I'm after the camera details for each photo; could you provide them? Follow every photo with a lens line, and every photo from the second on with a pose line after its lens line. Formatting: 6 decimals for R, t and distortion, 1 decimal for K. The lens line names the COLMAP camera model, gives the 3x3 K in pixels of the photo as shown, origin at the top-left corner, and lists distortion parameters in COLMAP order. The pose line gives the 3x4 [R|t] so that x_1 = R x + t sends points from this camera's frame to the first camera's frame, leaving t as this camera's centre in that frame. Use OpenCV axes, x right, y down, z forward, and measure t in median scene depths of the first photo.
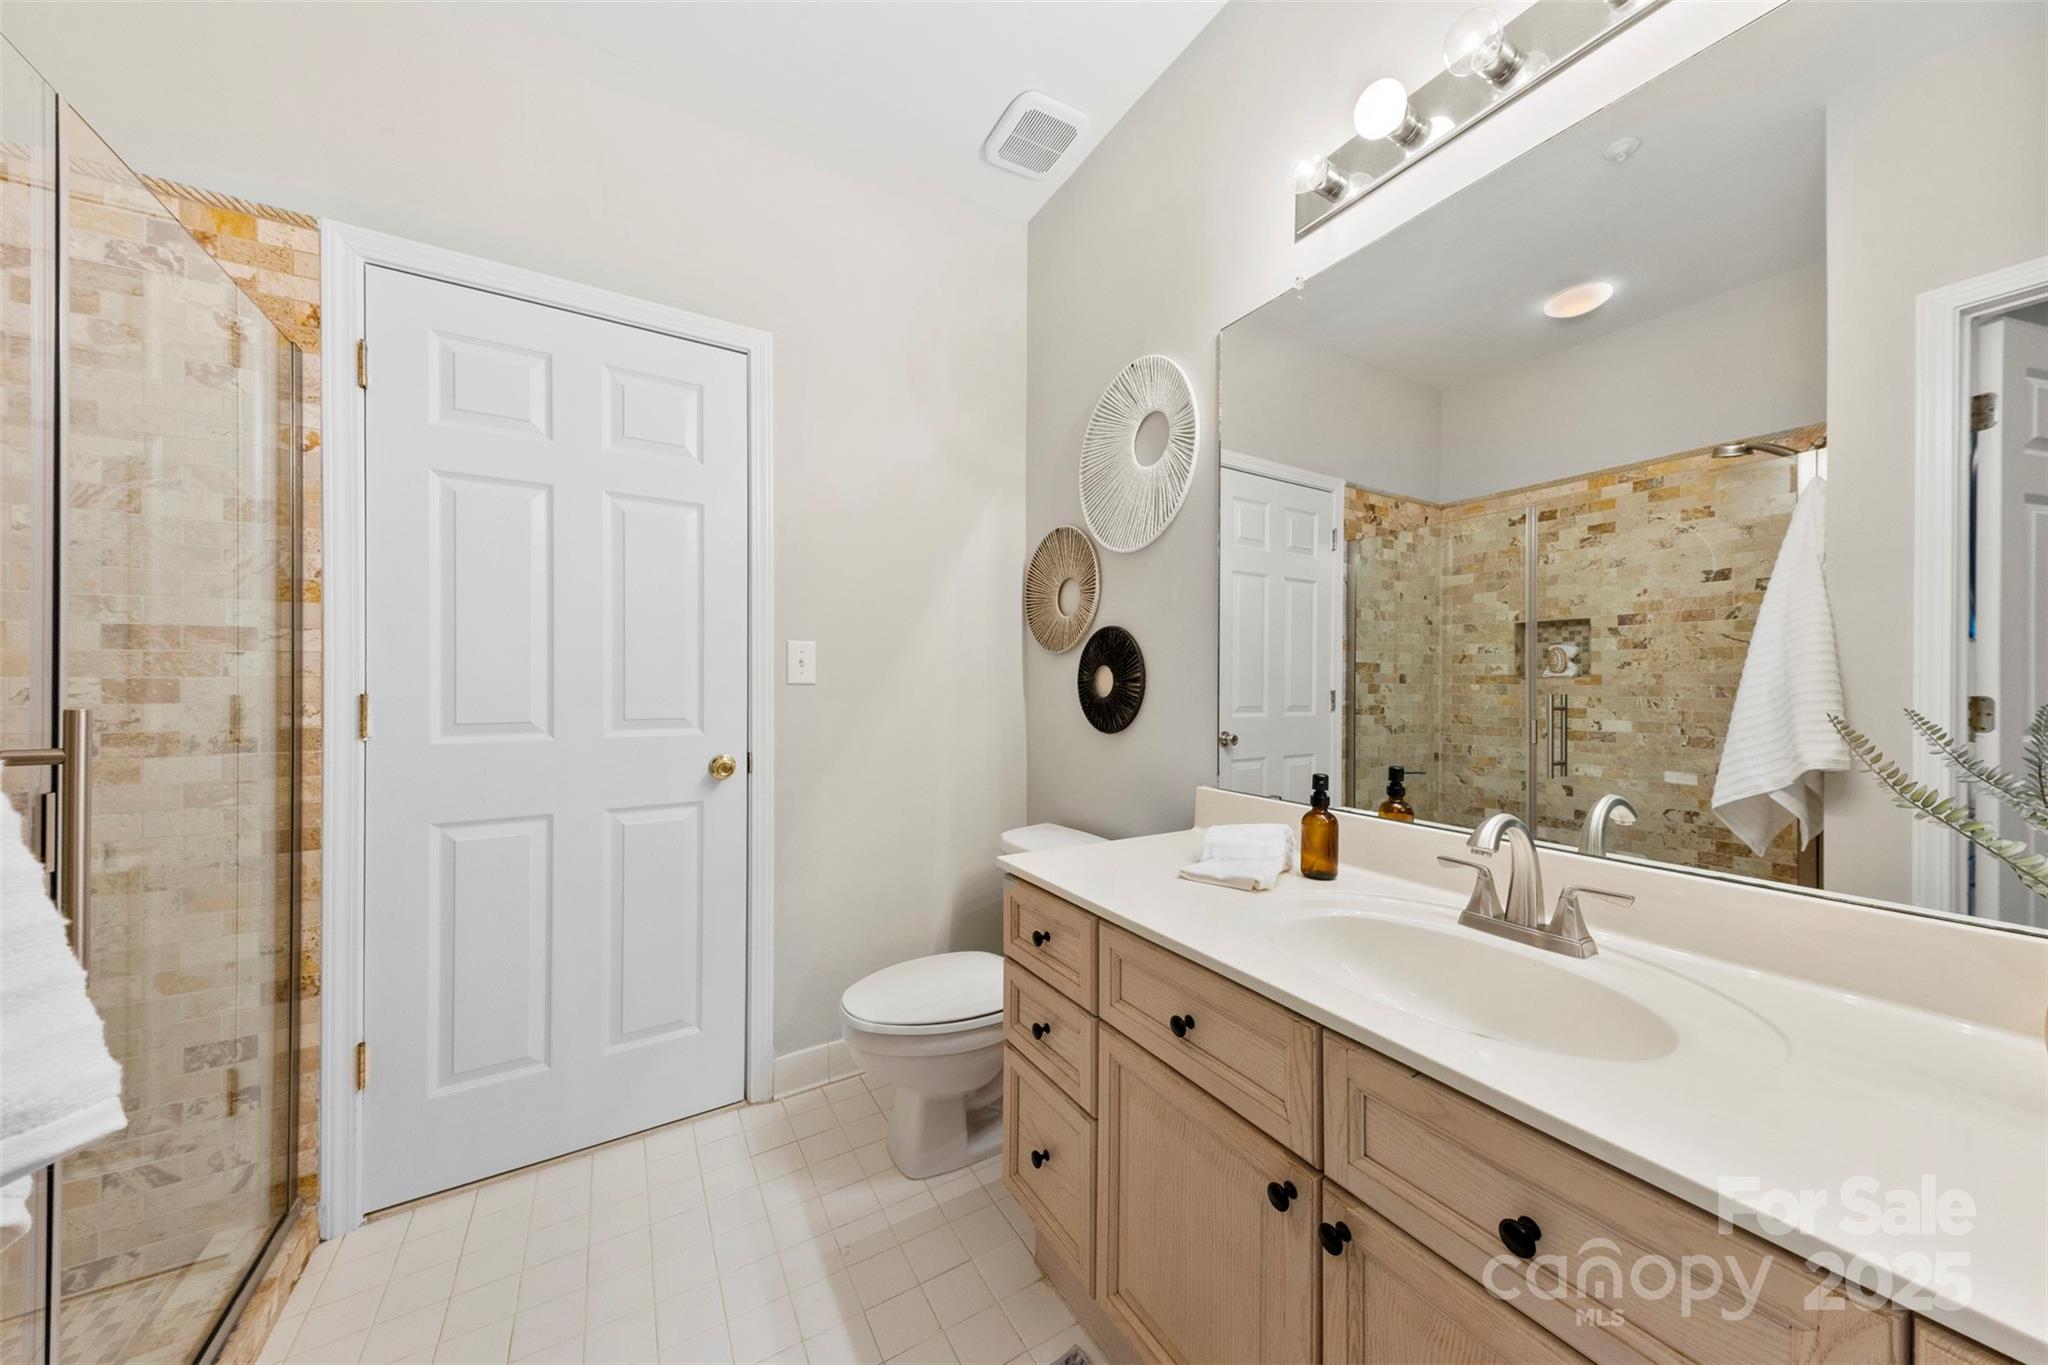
lens RADIAL K [[711.1, 0, 1024.0], [0, 711.1, 682.5], [0, 0, 1]] dist [-0.000512, -0.000037]
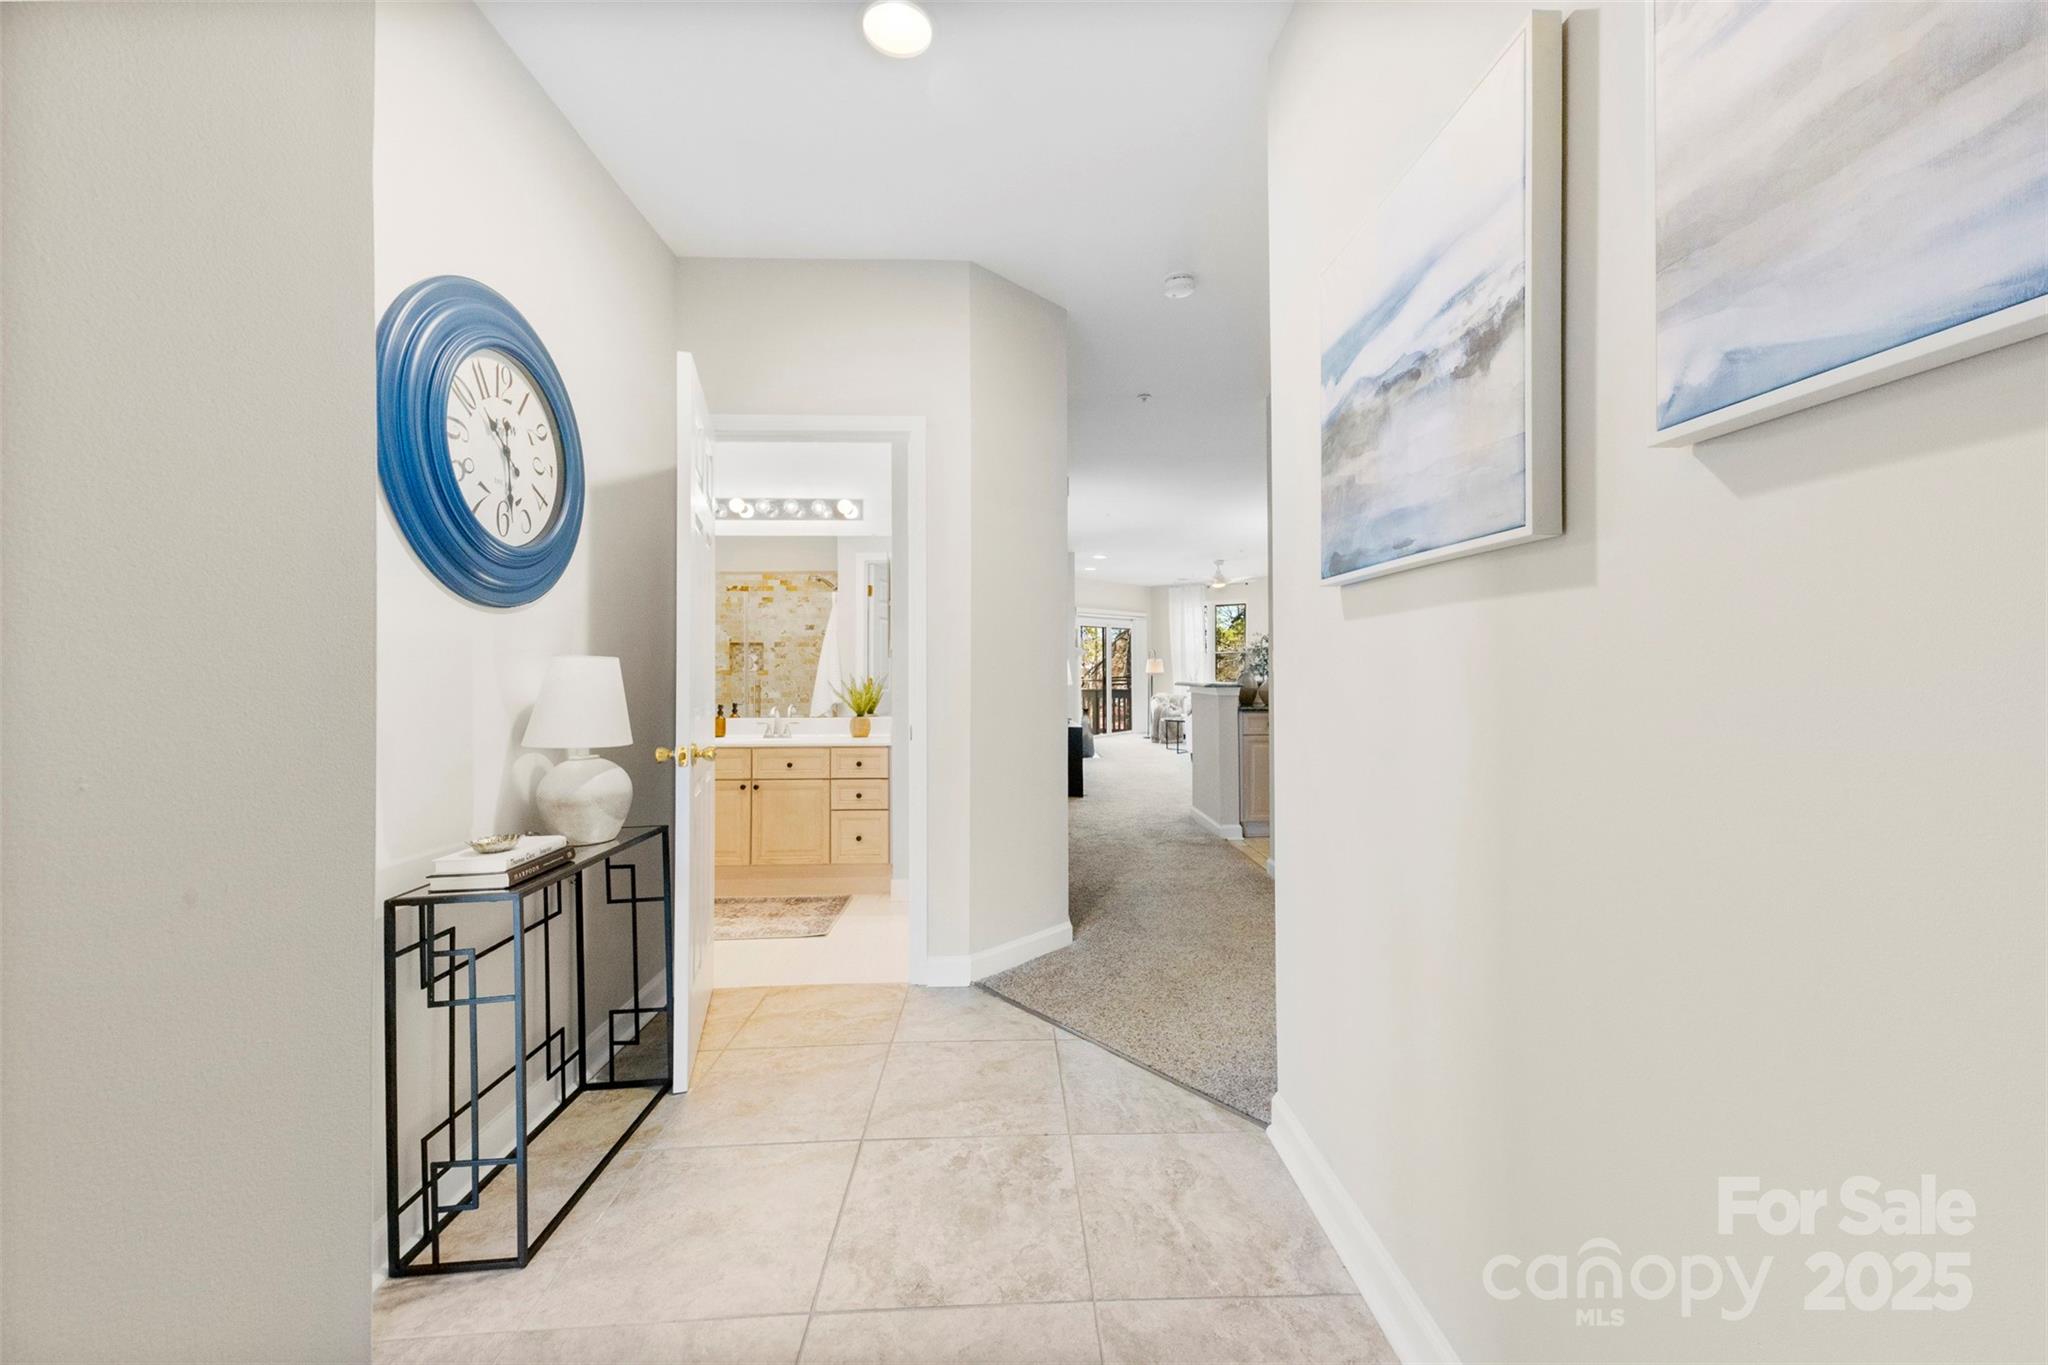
lens RADIAL K [[825.7, 0, 1024.6], [0, 825.7, 654.8], [0, 0, 1]] dist [0.018983, 0.000012]
pose [[0.513331, 0.009447, 0.858139, -0.887276], [0.010457, 0.999796, -0.017262, -0.006770], [-0.858127, 0.017834, 0.513127, -0.892769]]
